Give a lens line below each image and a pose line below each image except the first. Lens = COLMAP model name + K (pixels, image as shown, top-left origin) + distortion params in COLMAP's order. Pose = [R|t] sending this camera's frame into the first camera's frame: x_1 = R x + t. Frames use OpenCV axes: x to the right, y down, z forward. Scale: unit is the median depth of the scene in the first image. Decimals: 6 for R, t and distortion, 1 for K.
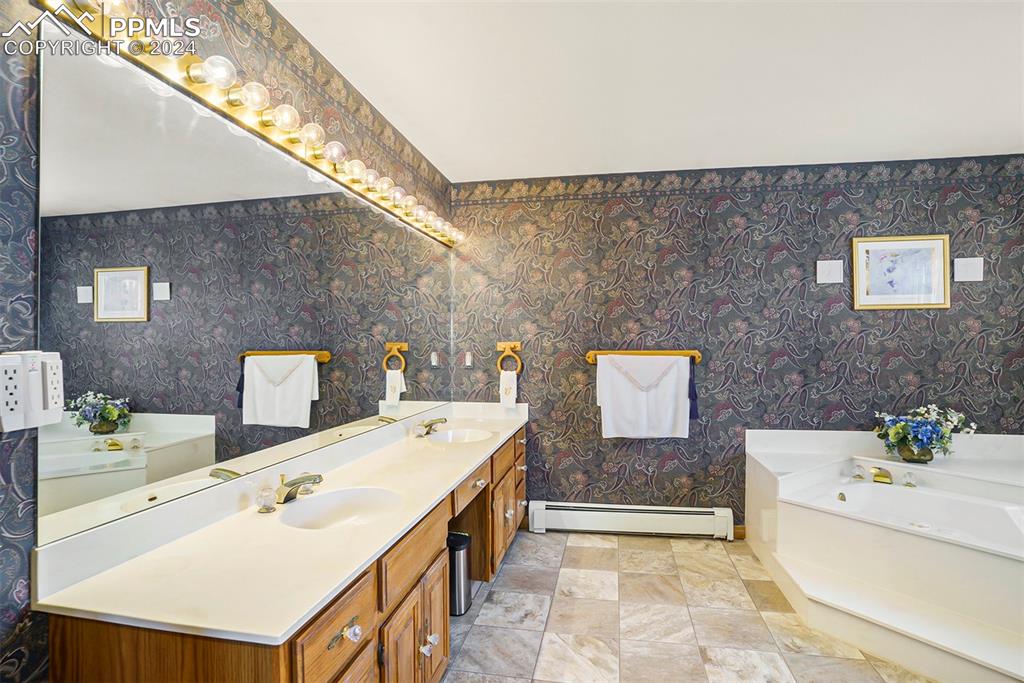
lens RADIAL K [[516.0, 0, 512.0], [0, 516.0, 341.5], [0, 0, 1]] dist [0.001767, 0.000571]
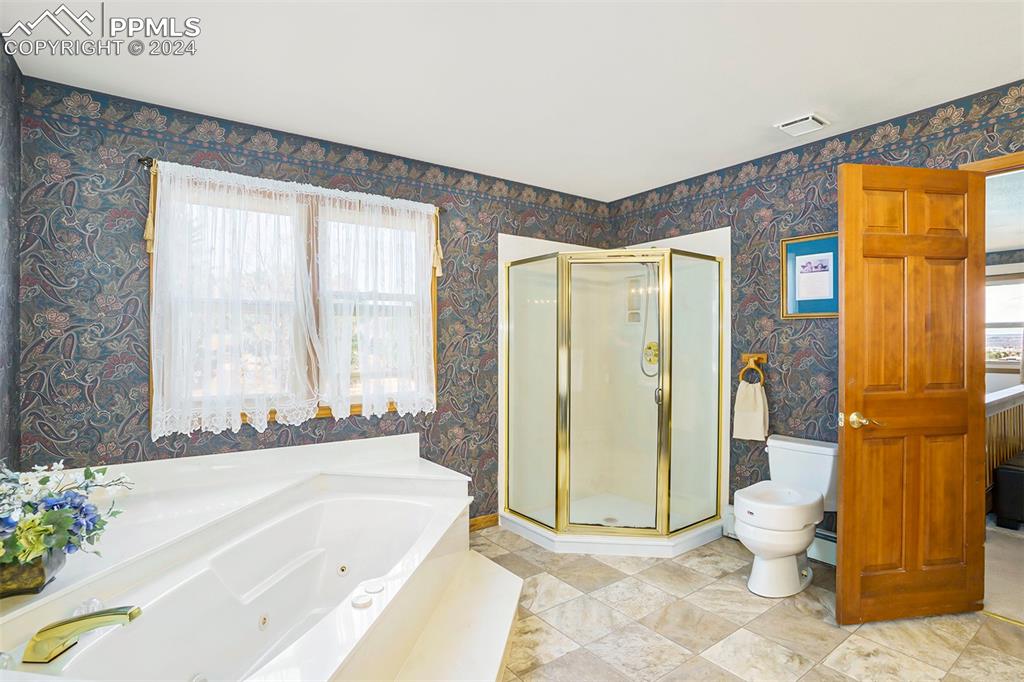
lens RADIAL K [[516.0, 0, 512.0], [0, 516.0, 341.0], [0, 0, 1]] dist [0.001767, 0.000571]
pose [[-0.746491, 0.002957, 0.665389, -0.097344], [-0.009450, 0.999842, -0.015046, 0.004565], [-0.665328, -0.017520, -0.746345, 1.846422]]
